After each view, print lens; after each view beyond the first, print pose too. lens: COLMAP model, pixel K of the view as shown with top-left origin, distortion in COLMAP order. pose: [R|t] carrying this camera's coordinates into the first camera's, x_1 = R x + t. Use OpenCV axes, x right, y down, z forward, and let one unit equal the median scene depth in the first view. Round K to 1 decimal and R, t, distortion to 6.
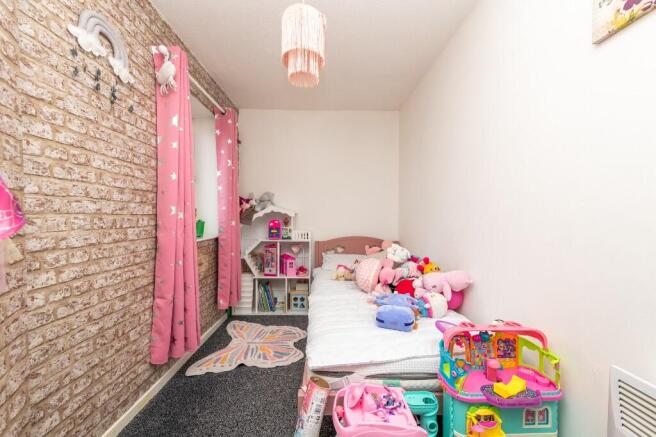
lens RADIAL K [[255.6, 0, 328.0], [0, 255.6, 222.9], [0, 0, 1]] dist [0.005761, -0.001928]
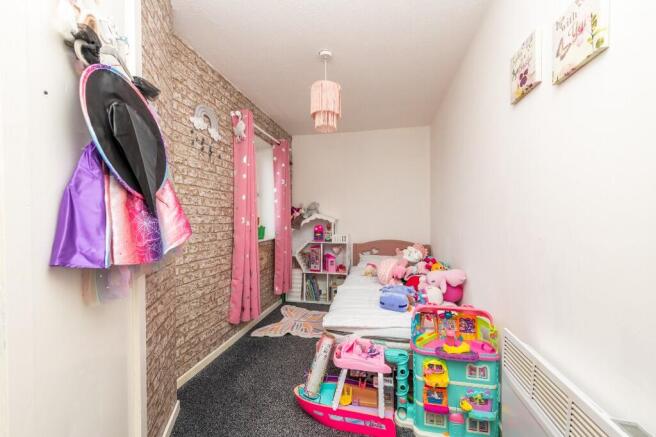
lens RADIAL K [[255.6, 0, 329.1], [0, 255.6, 222.9], [0, 0, 1]] dist [0.005761, -0.001928]
pose [[0.974223, -0.000847, -0.225587, 0.236013], [-0.001670, 0.999939, -0.010963, -0.020890], [0.225582, 0.011058, 0.974161, -0.364966]]
